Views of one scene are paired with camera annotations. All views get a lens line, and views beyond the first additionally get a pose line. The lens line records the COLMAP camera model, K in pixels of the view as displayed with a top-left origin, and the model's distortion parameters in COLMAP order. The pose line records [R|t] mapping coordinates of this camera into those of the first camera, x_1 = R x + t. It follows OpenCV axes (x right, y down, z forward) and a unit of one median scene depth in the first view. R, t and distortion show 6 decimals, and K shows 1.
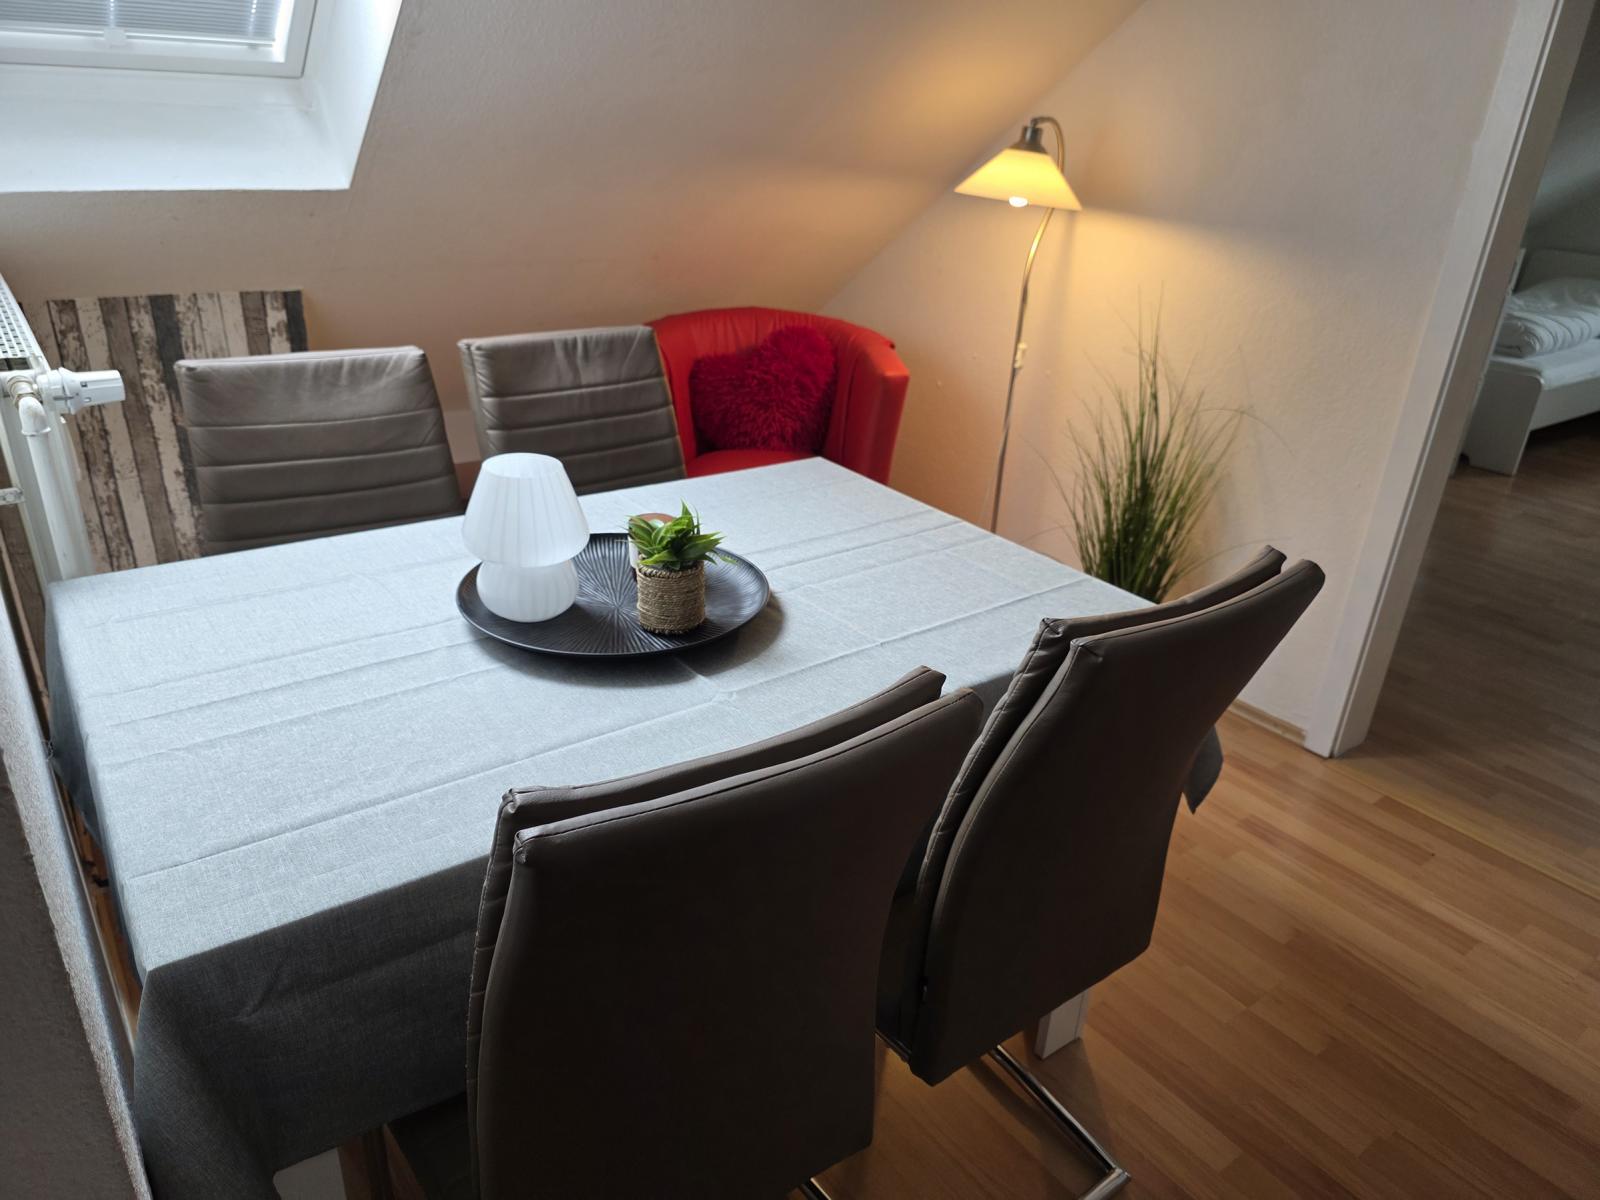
lens RADIAL K [[1079.8, 0, 810.8], [0, 1079.8, 601.4], [0, 0, 1]] dist [0.005146, -0.009877]
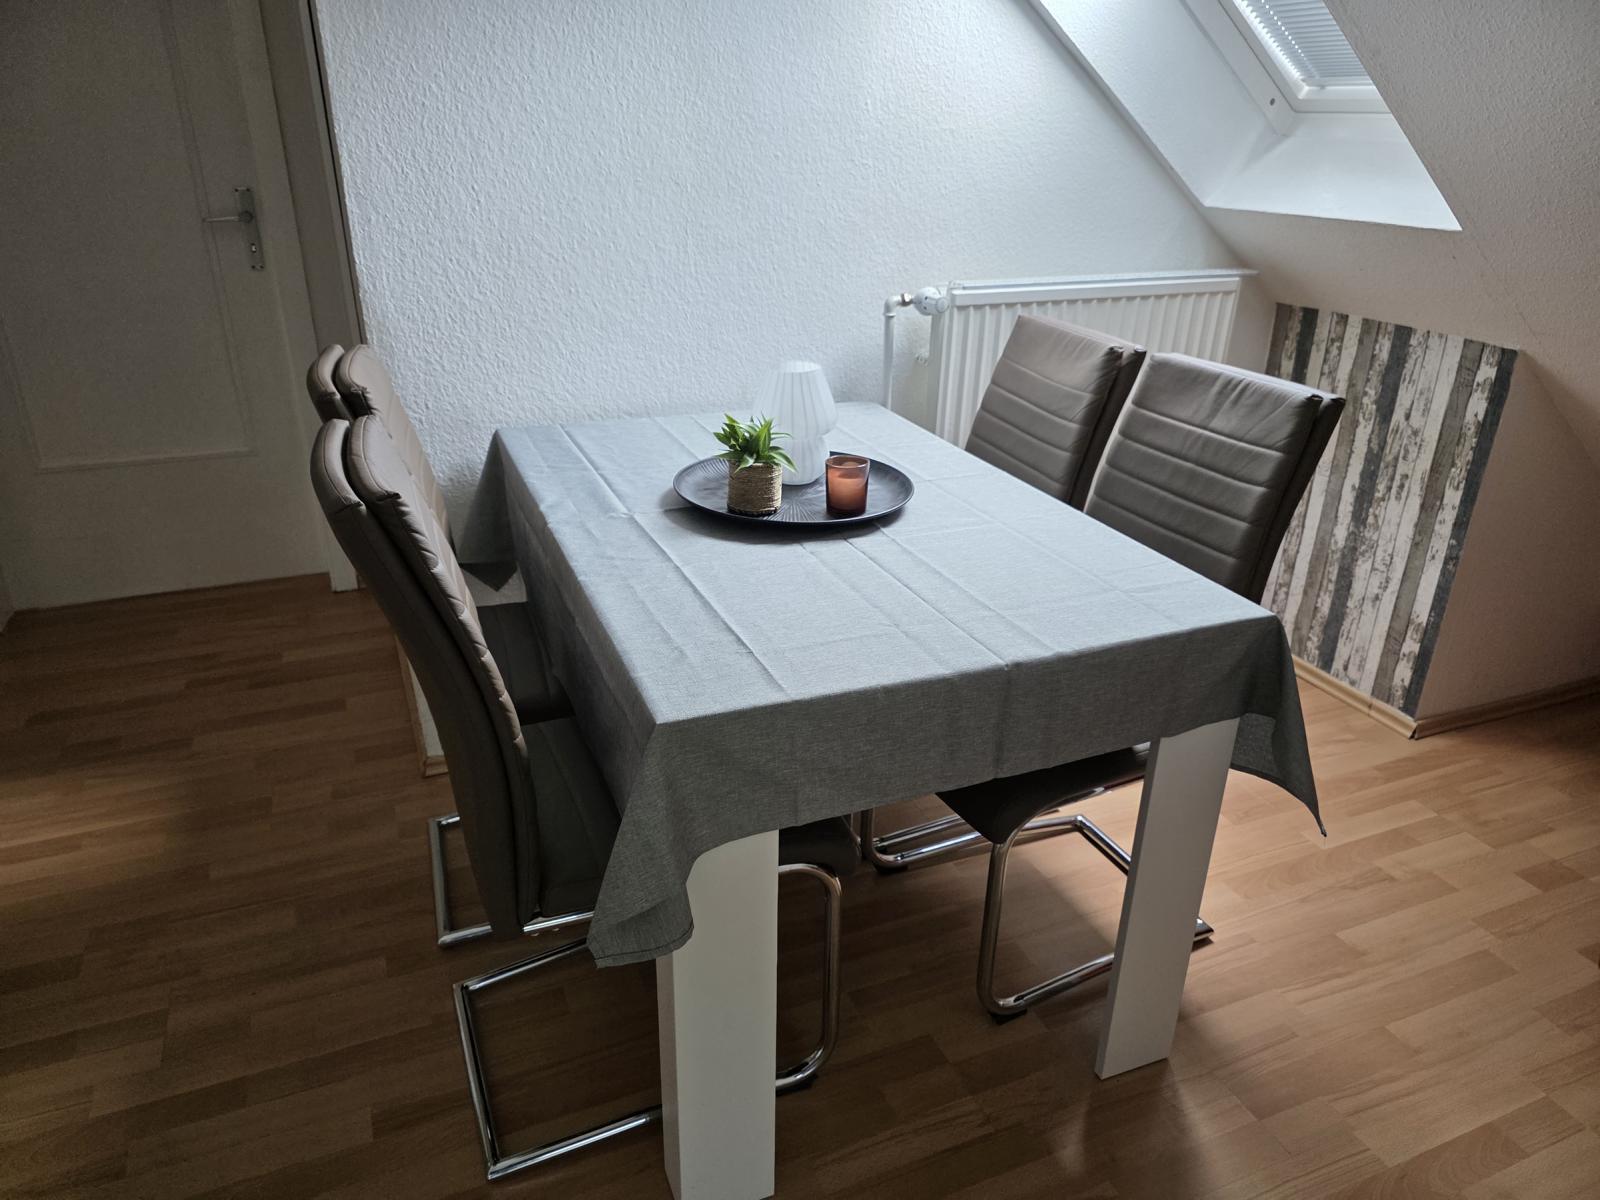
lens RADIAL K [[1079.8, 0, 805.0], [0, 1079.8, 606.4], [0, 0, 1]] dist [0.005146, -0.009877]
pose [[-0.240659, 0.346809, -0.906536, 0.581939], [-0.431756, 0.798241, 0.419998, -0.249218], [0.869293, 0.492478, -0.042367, 0.653464]]
